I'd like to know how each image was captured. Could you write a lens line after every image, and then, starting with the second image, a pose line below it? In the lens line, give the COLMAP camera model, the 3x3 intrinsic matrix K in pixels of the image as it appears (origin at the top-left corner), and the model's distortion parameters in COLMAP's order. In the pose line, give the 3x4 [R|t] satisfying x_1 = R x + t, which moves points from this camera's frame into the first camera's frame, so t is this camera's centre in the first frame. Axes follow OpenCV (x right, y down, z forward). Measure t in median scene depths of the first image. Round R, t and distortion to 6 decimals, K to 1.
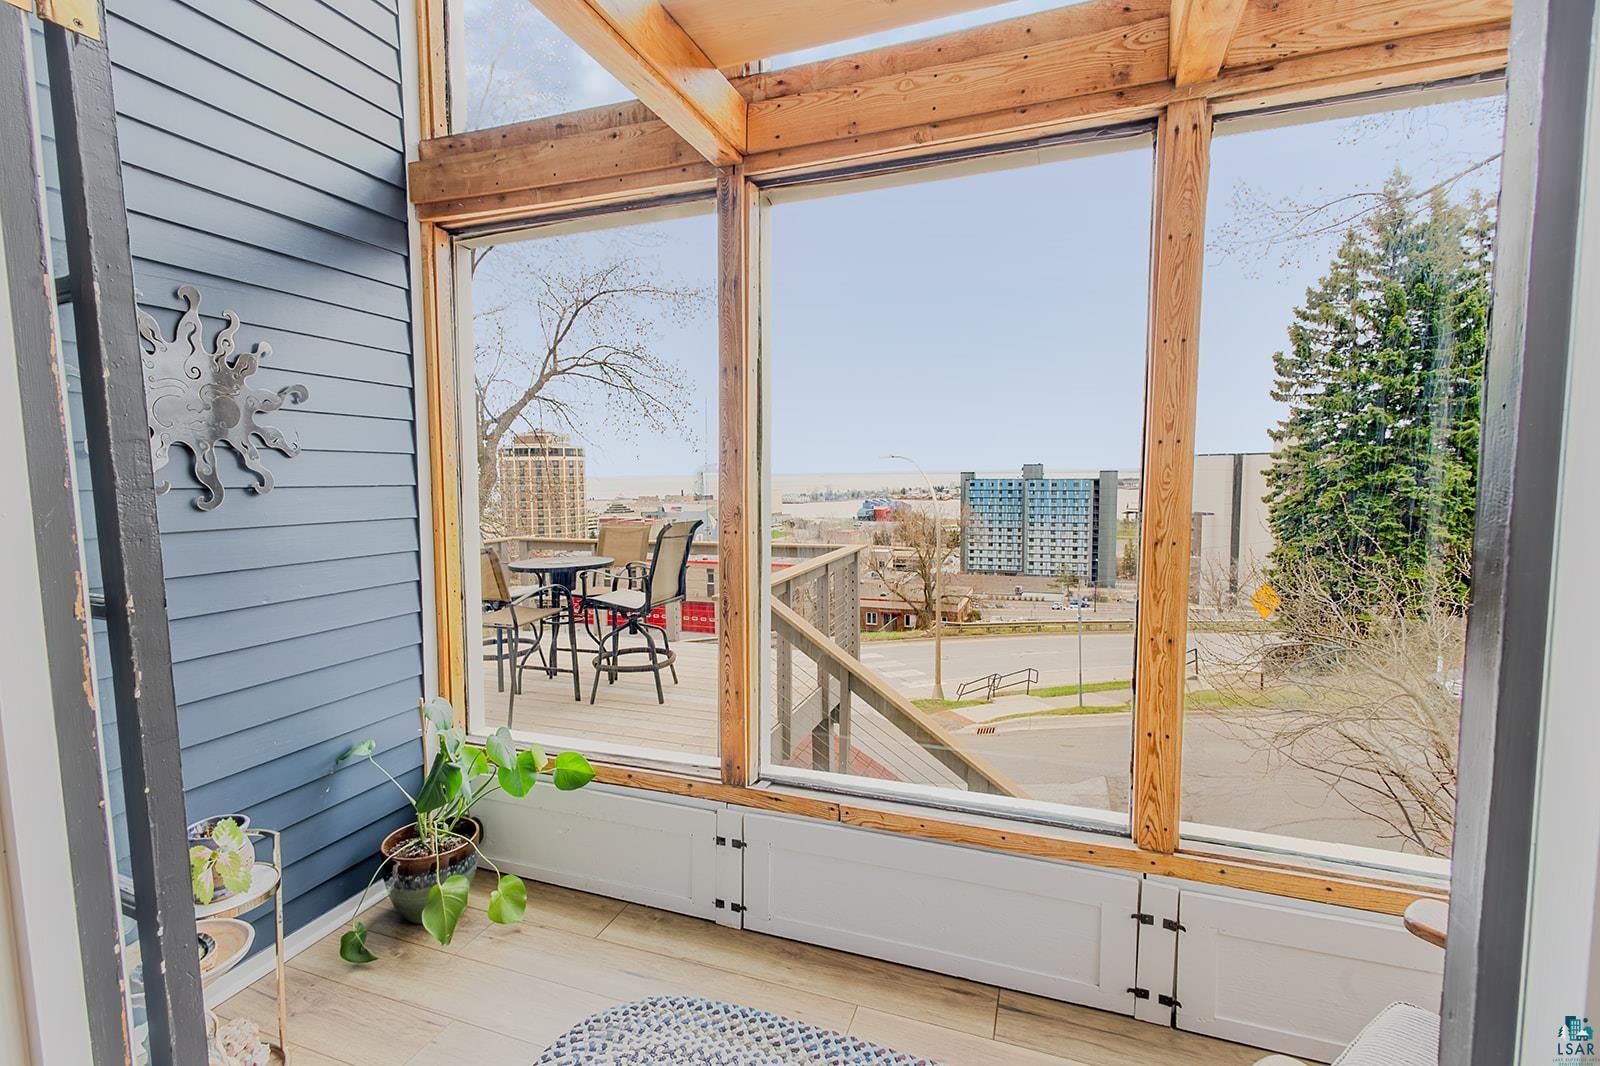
lens RADIAL K [[731.0, 0, 796.9], [0, 731.0, 529.8], [0, 0, 1]] dist [0.010133, -0.003148]
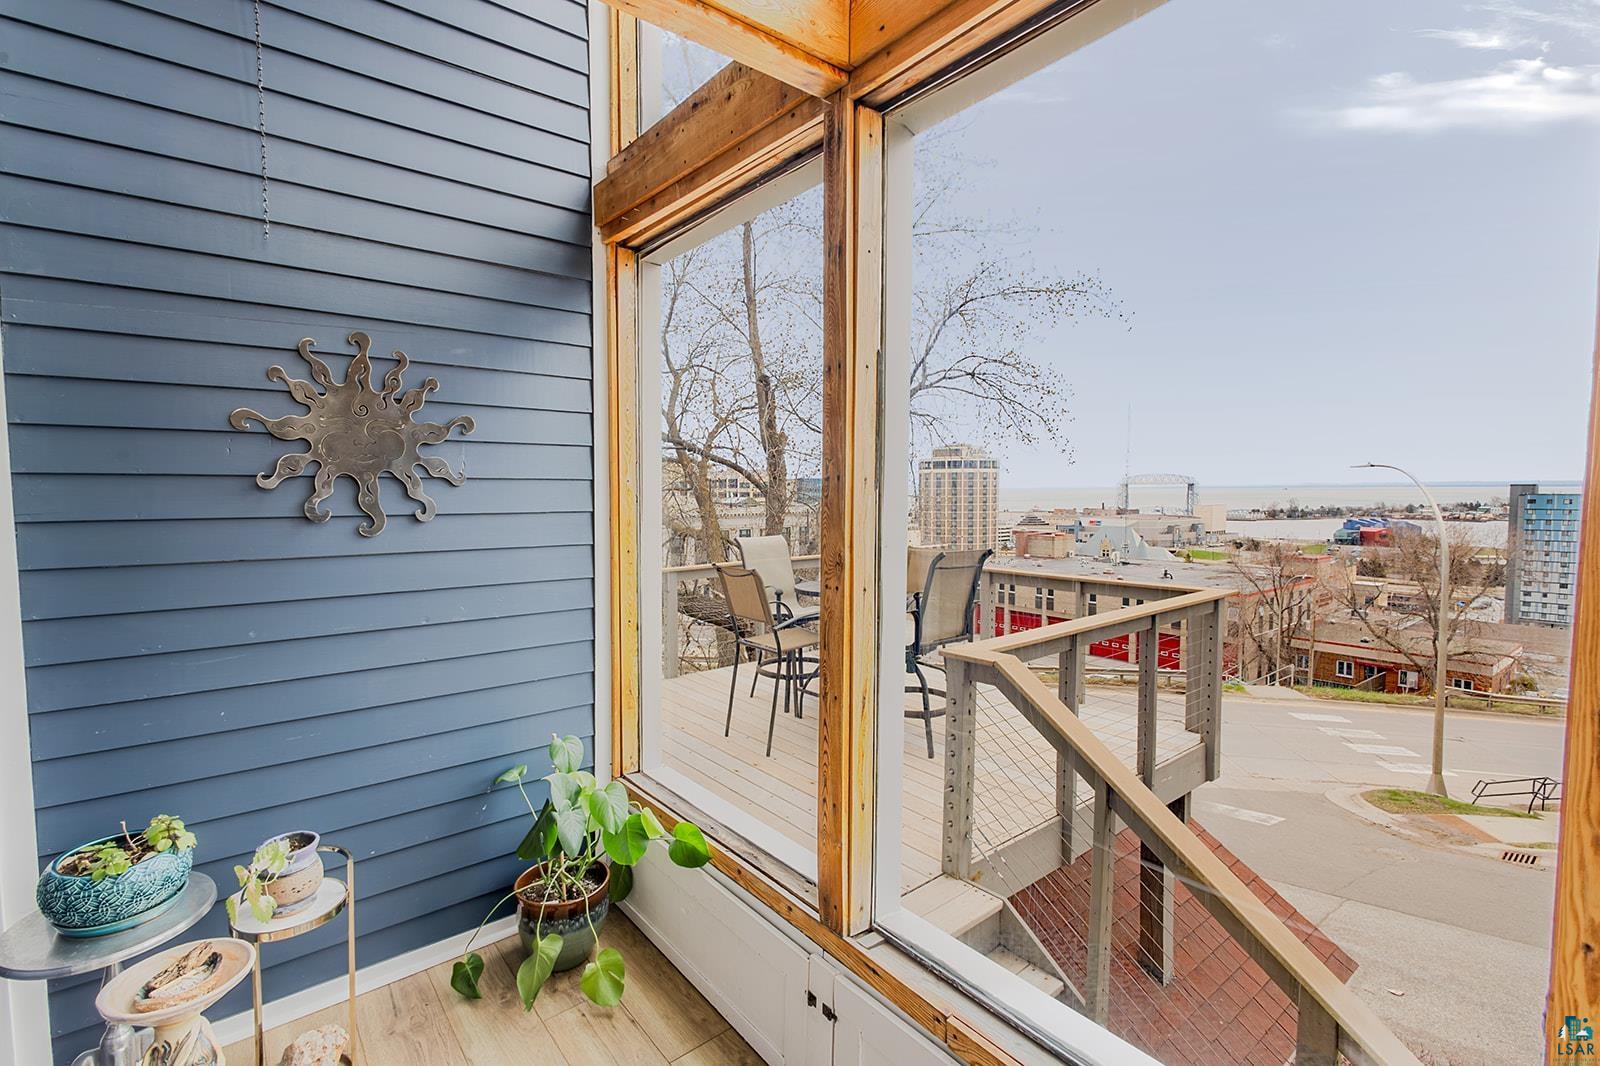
lens RADIAL K [[731.0, 0, 799.6], [0, 731.0, 528.2], [0, 0, 1]] dist [0.010133, -0.003148]
pose [[0.853265, 0.032774, -0.520447, 0.260177], [-0.042123, 0.999094, -0.006144, -0.049481], [0.519774, 0.027165, 0.853872, 0.343912]]
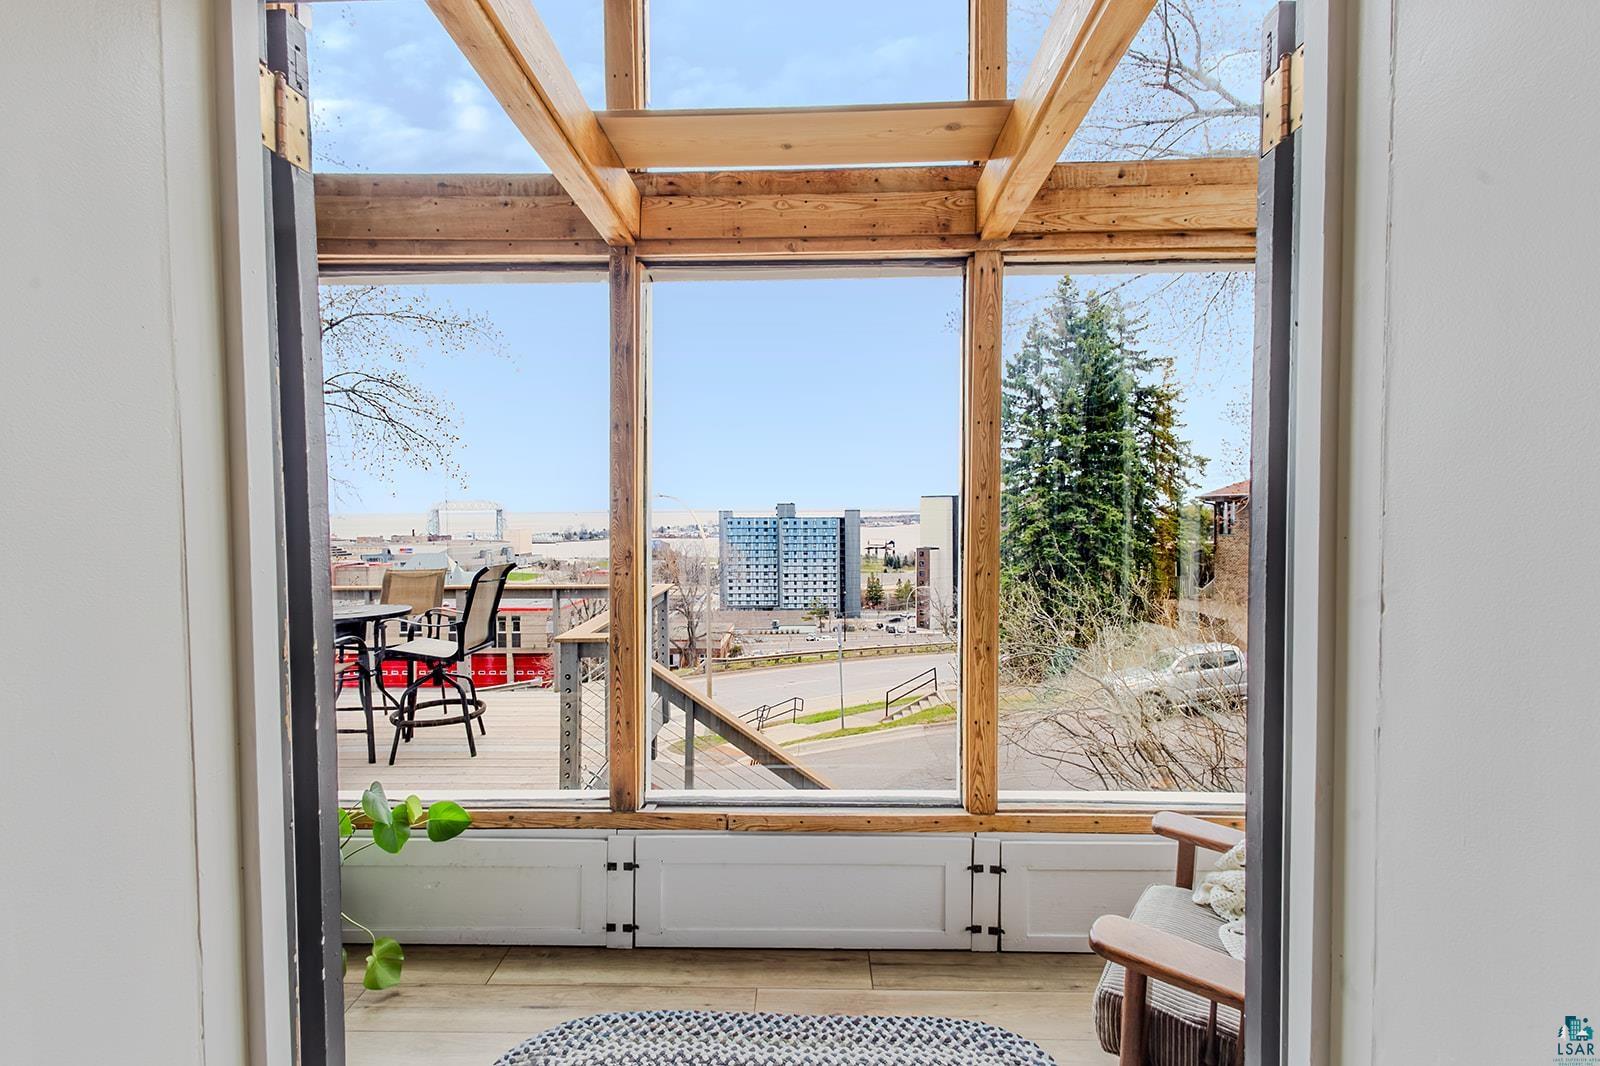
lens RADIAL K [[731.0, 0, 797.5], [0, 731.0, 527.7], [0, 0, 1]] dist [0.010133, -0.003148]
pose [[0.946758, -0.004168, 0.321920, -0.189726], [0.021949, 0.998425, -0.051626, -0.003287], [-0.321198, 0.055943, 0.945358, -0.114986]]
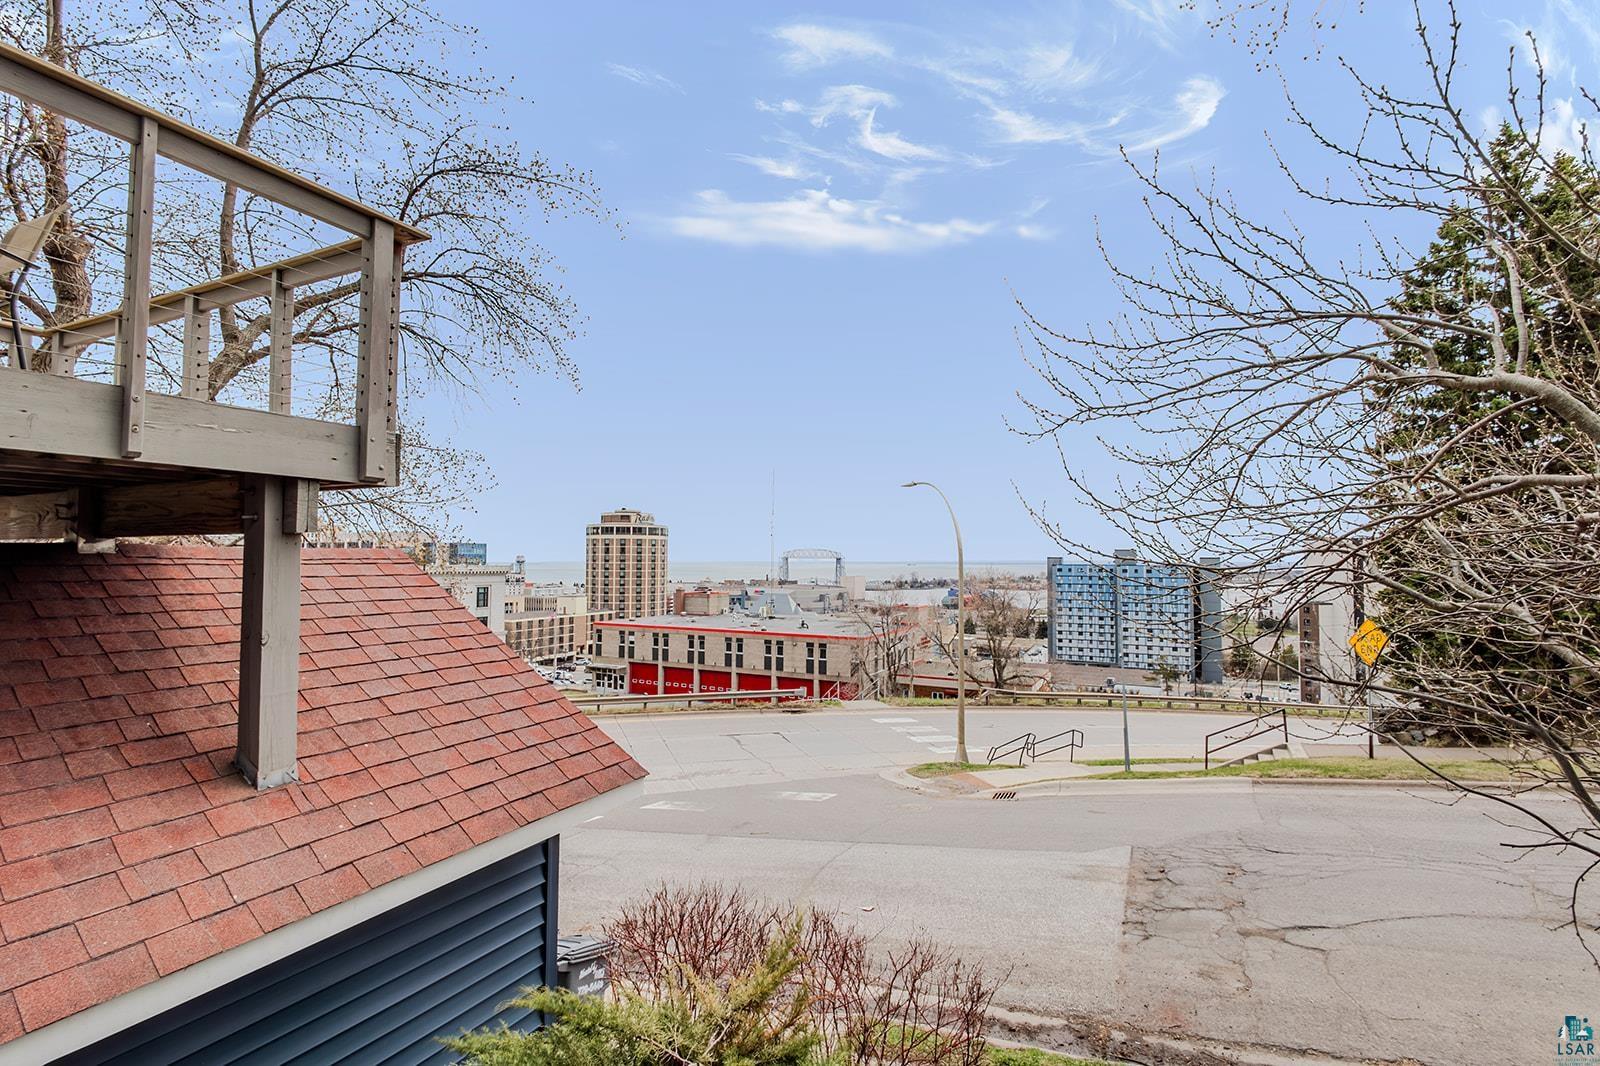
lens RADIAL K [[731.0, 0, 799.7], [0, 731.0, 531.4], [0, 0, 1]] dist [0.010133, -0.003148]
pose [[0.993652, 0.011396, -0.111917, 1.104682], [-0.024232, 0.993185, -0.114006, 0.752988], [0.109855, 0.115994, 0.987156, 1.317166]]
